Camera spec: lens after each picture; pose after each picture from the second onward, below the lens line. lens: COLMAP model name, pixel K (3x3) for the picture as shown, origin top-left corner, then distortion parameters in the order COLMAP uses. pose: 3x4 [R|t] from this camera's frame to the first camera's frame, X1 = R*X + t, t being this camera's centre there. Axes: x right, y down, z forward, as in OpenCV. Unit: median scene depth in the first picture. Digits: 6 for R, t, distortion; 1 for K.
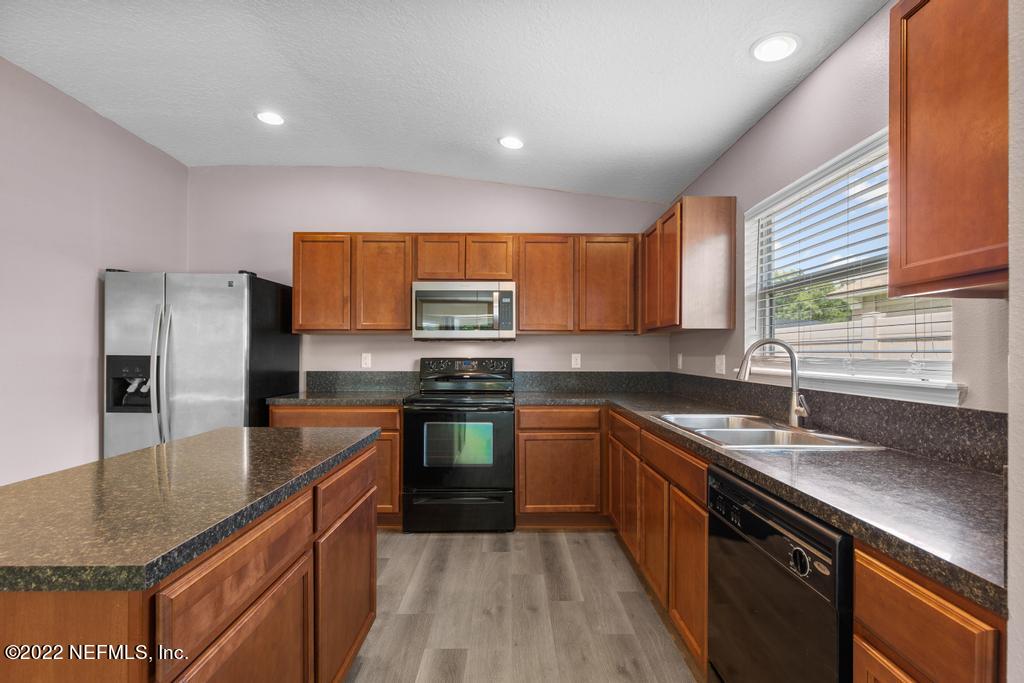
lens RADIAL K [[459.4, 0, 512.5], [0, 459.4, 352.8], [0, 0, 1]] dist [0.002304, 0.000334]
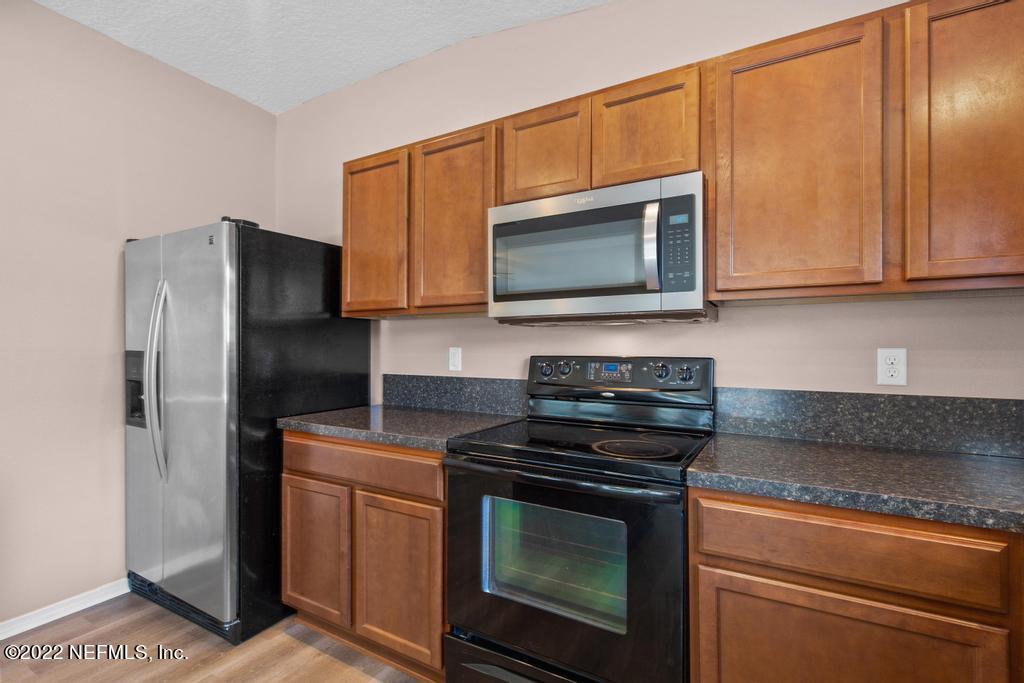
lens RADIAL K [[470.9, 0, 512.0], [0, 470.9, 341.5], [0, 0, 1]] dist [0.000882, 0.000169]
pose [[0.860790, -0.007005, -0.508912, 0.073243], [0.001792, 0.999941, -0.010734, 0.000159], [0.508957, 0.008328, 0.860752, 0.560132]]
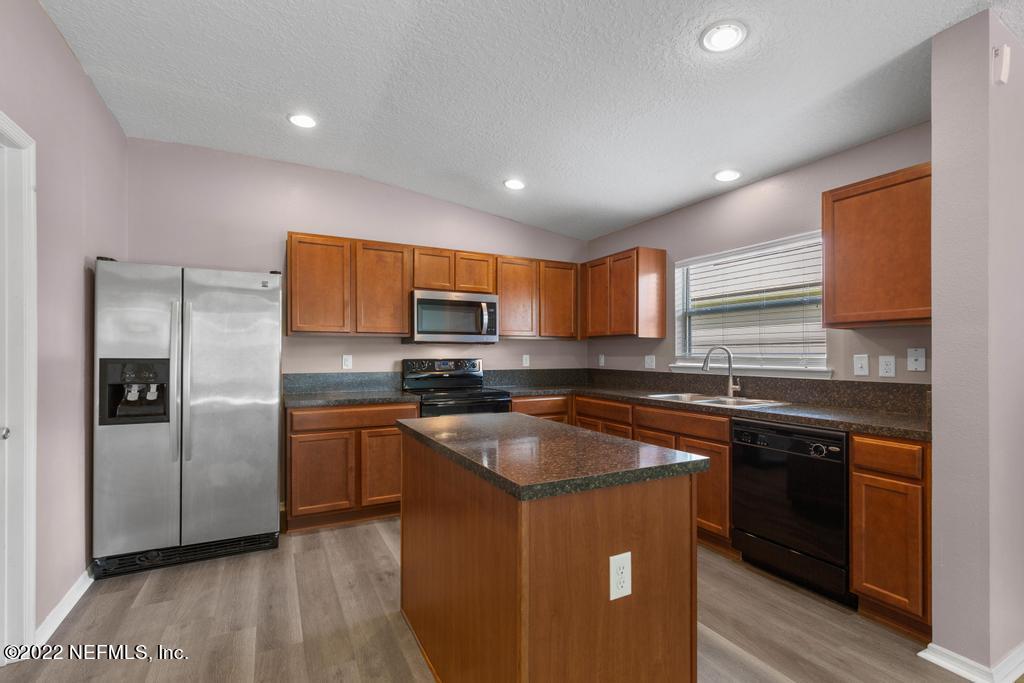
lens RADIAL K [[459.4, 0, 512.5], [0, 459.4, 352.8], [0, 0, 1]] dist [0.002304, 0.000334]
pose [[0.892066, -0.001101, 0.451903, -0.506128], [0.001937, 0.999997, -0.001387, -0.002184], [-0.451900, 0.002112, 0.892066, -0.088834]]
